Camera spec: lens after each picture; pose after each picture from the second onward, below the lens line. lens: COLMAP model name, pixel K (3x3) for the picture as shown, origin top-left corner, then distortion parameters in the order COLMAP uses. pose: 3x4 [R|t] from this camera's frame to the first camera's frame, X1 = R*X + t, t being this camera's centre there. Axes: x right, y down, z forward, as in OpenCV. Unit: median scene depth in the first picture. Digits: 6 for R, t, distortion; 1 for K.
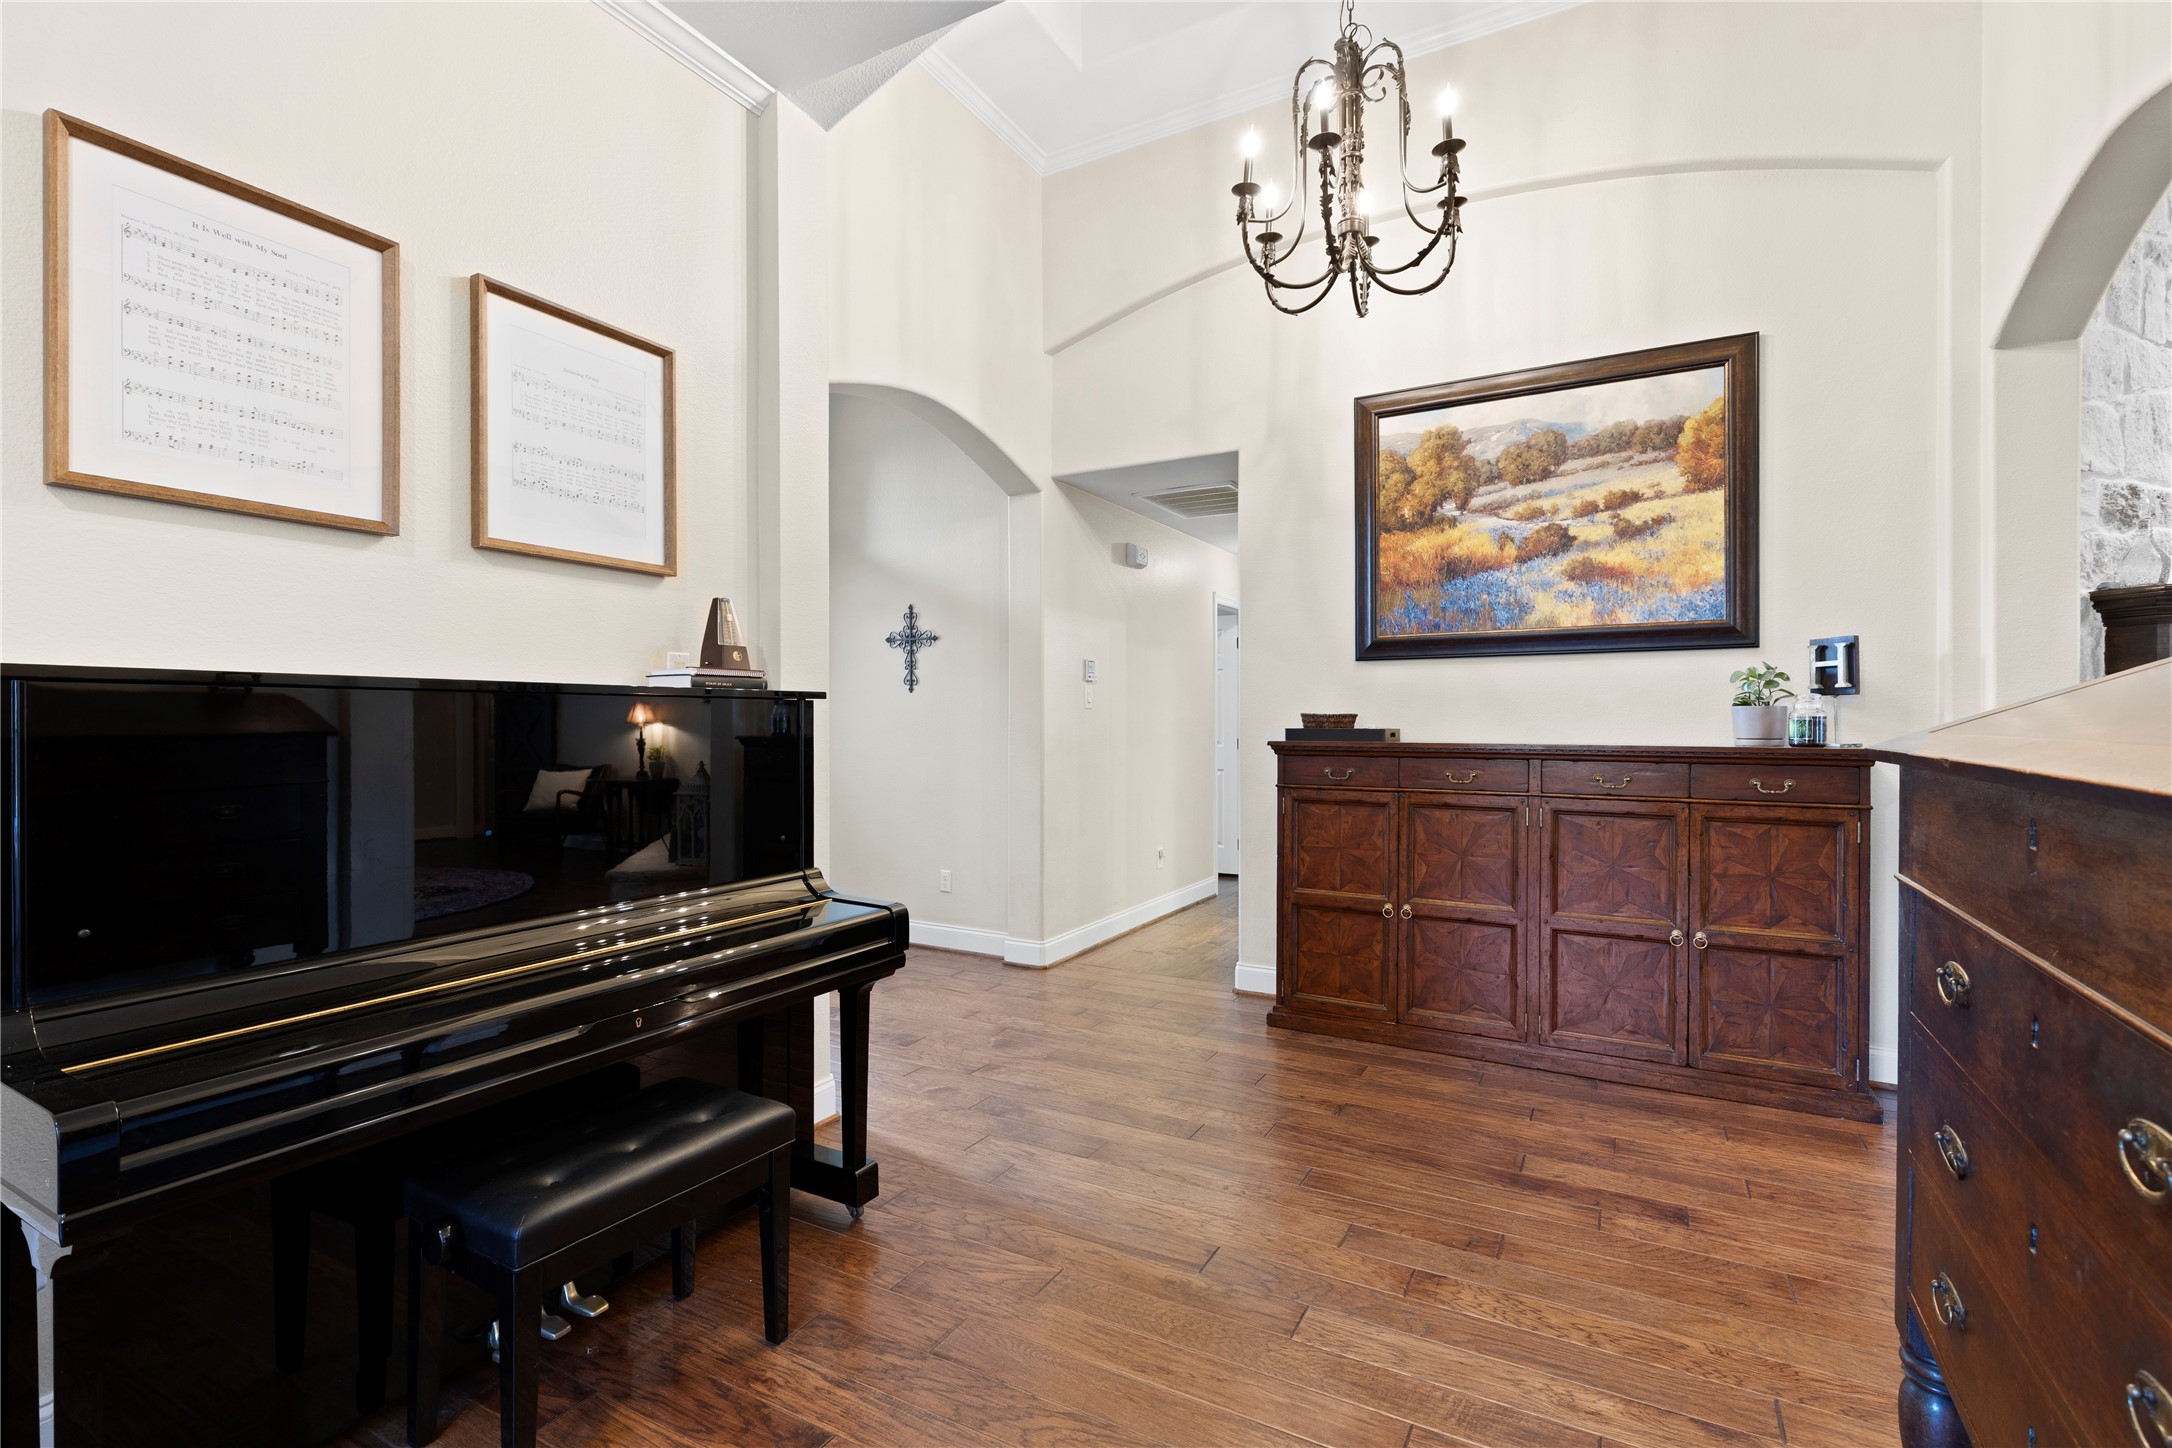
lens RADIAL K [[978.3, 0, 1085.0], [0, 978.3, 722.8], [0, 0, 1]] dist [0.004531, 0.000100]
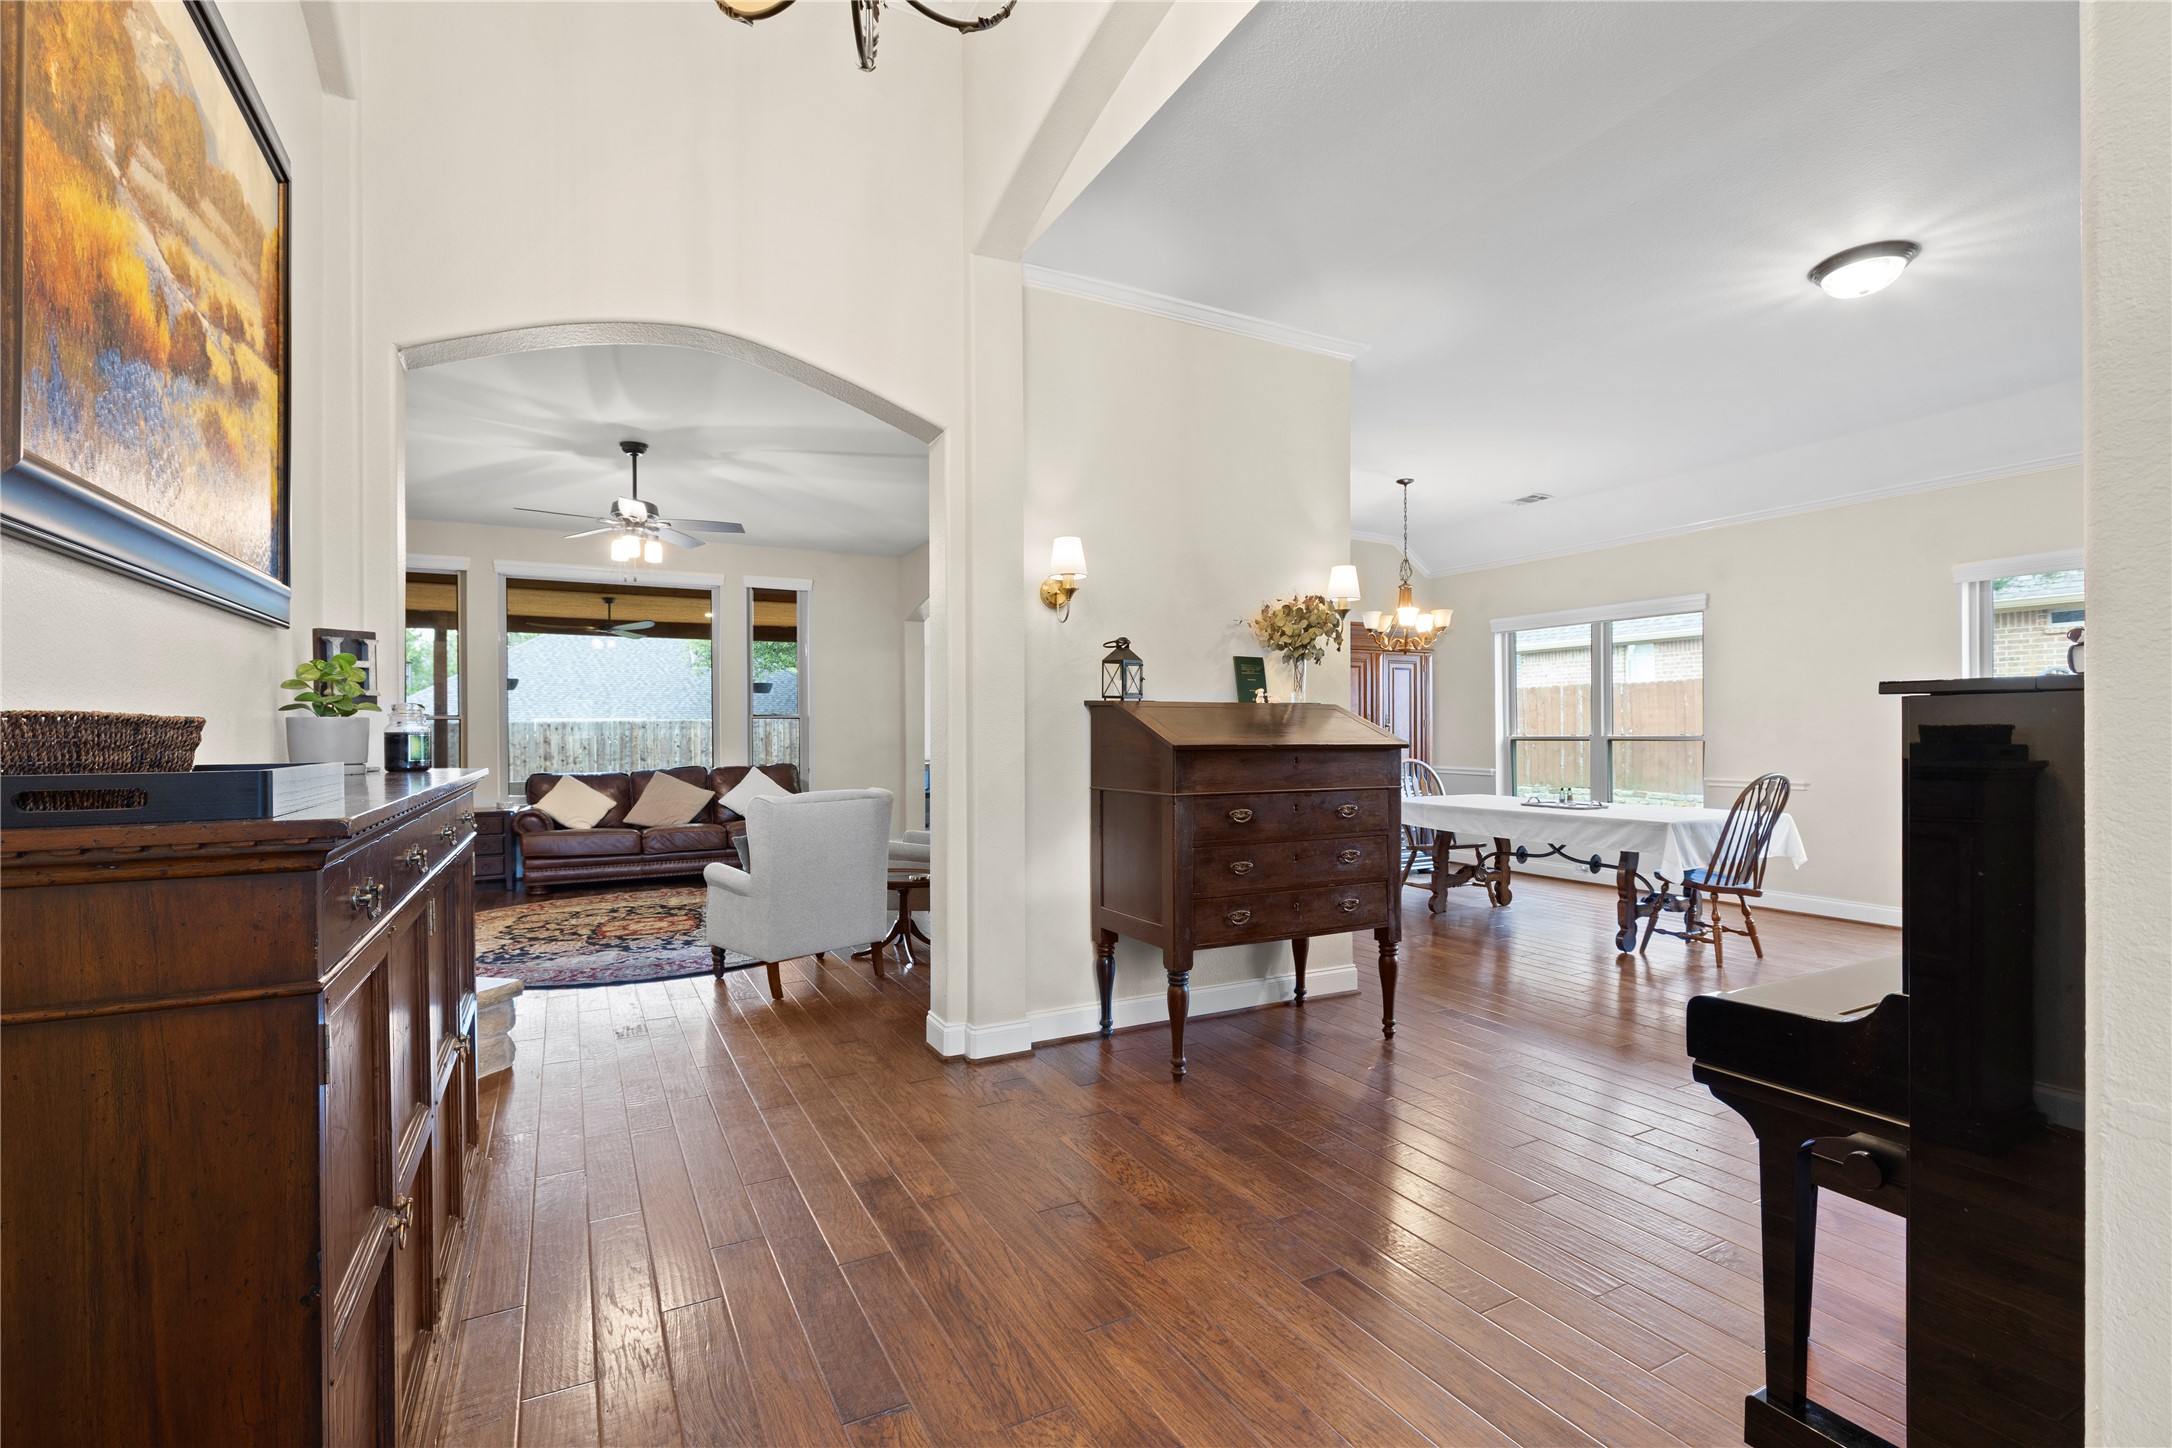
lens RADIAL K [[978.3, 0, 1091.0], [0, 978.3, 733.4], [0, 0, 1]] dist [0.004531, 0.000100]
pose [[-0.839726, 0.003077, 0.543001, -0.185152], [0.005984, 0.999976, 0.003587, -0.005079], [-0.542977, 0.006262, -0.839724, 1.679650]]
